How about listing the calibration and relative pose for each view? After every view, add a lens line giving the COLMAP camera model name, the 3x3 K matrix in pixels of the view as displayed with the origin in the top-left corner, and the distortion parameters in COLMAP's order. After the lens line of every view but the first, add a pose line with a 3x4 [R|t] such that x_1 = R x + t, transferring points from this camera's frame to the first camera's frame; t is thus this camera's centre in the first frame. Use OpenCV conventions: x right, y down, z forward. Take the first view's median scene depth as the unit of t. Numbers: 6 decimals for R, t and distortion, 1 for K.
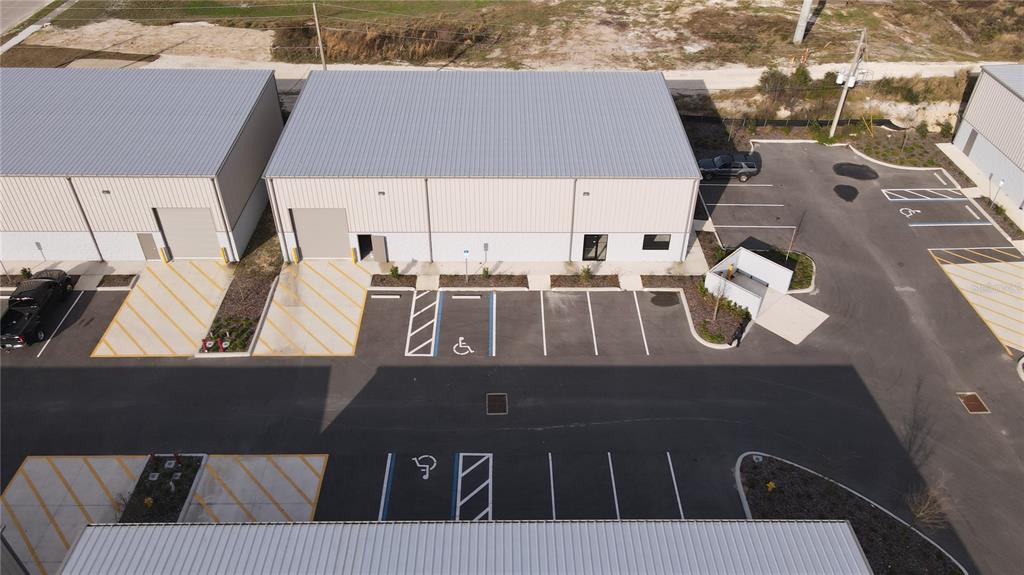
lens RADIAL K [[752.9, 0, 512.0], [0, 752.9, 287.5], [0, 0, 1]] dist [0.003808, 0.007038]
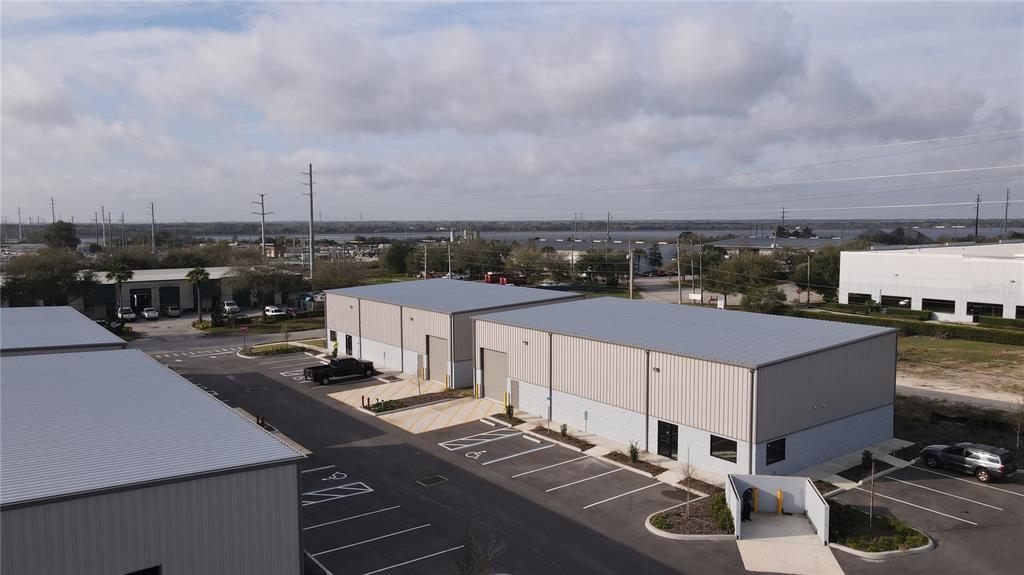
lens RADIAL K [[752.9, 0, 512.0], [0, 752.9, 287.5], [0, 0, 1]] dist [0.003808, 0.007038]
pose [[0.594067, 0.060607, -0.802129, 0.745079], [-0.485636, 0.821957, -0.297563, 0.163534], [0.641282, 0.566315, 0.517731, 0.320157]]
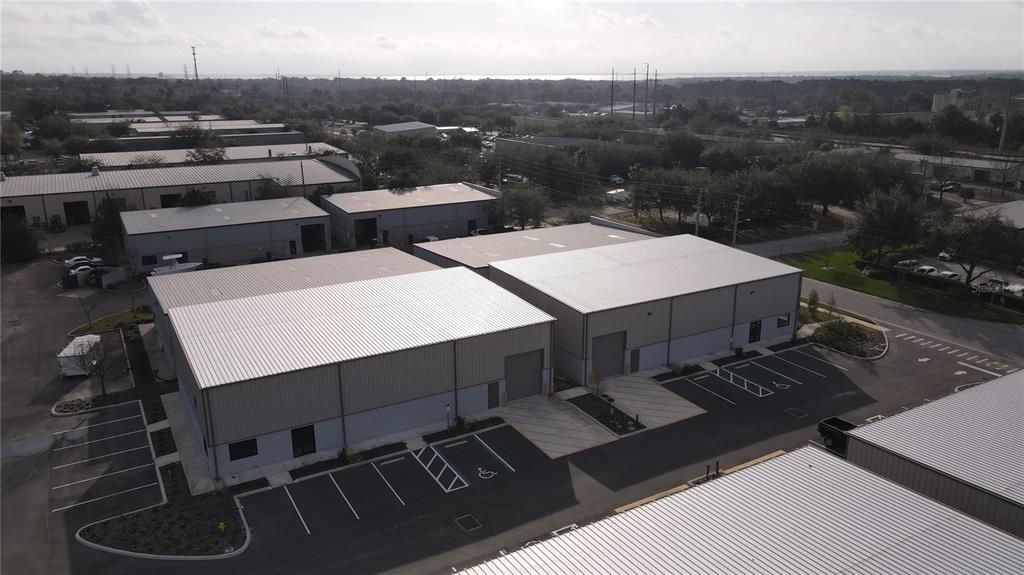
lens RADIAL K [[752.9, 0, 512.0], [0, 752.9, 287.5], [0, 0, 1]] dist [0.003808, 0.007038]
pose [[-0.869450, 0.132982, -0.475787, 0.348568], [-0.305230, 0.612674, 0.729017, -0.762898], [0.388448, 0.779068, -0.492099, 1.113008]]
